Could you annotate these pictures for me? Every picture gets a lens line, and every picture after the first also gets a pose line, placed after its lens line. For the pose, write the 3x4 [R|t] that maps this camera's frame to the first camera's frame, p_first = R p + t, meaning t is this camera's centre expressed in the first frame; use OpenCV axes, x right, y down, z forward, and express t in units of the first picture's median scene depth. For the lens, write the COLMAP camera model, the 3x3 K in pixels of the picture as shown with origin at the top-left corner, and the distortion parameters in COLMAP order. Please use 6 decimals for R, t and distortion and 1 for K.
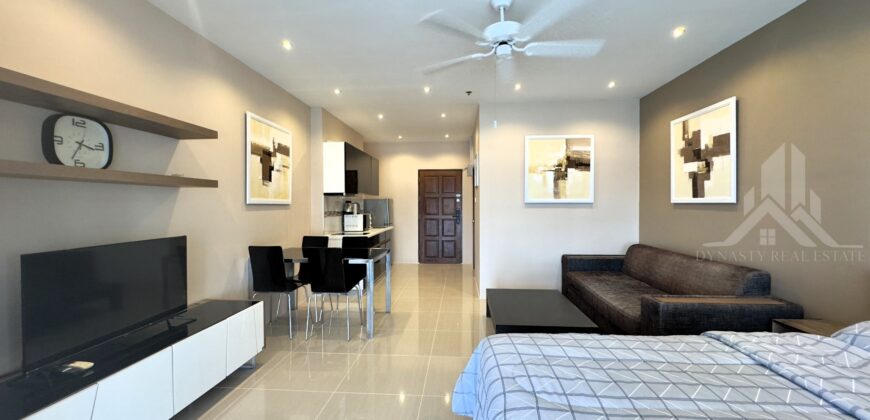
lens RADIAL K [[346.8, 0, 435.0], [0, 346.8, 210.0], [0, 0, 1]] dist [-0.002256, 0.000288]
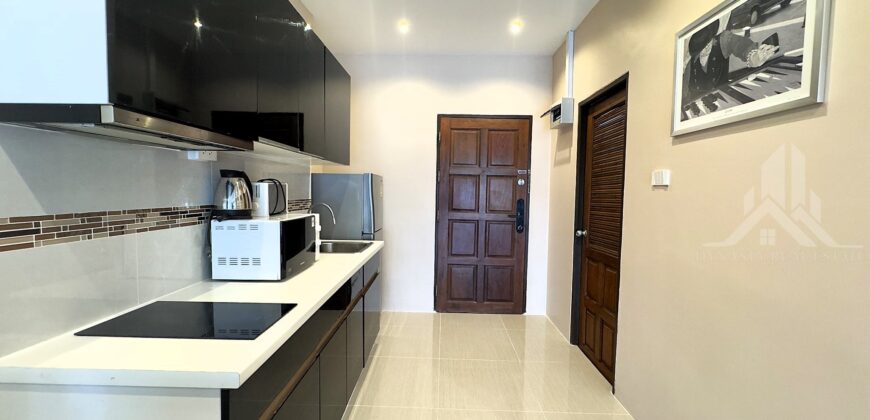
lens RADIAL K [[346.8, 0, 435.0], [0, 346.8, 210.0], [0, 0, 1]] dist [-0.002256, 0.000288]
pose [[0.998649, 0.015049, 0.049728, -0.075505], [-0.016947, 0.999135, 0.037966, -0.005716], [-0.049114, -0.038757, 0.998041, 0.545504]]
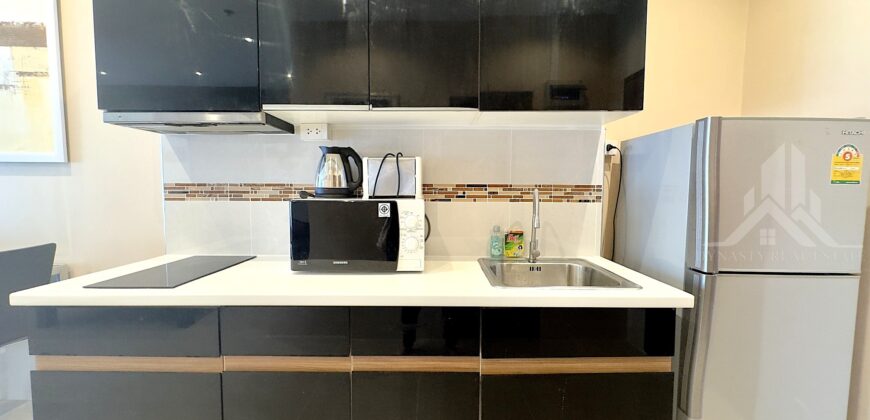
lens RADIAL K [[346.8, 0, 435.0], [0, 346.8, 210.0], [0, 0, 1]] dist [-0.002256, 0.000288]
pose [[0.062231, 0.069246, -0.995657, 0.019690], [-0.021708, 0.997448, 0.068014, 0.001830], [0.997826, 0.017382, 0.063575, 0.817996]]
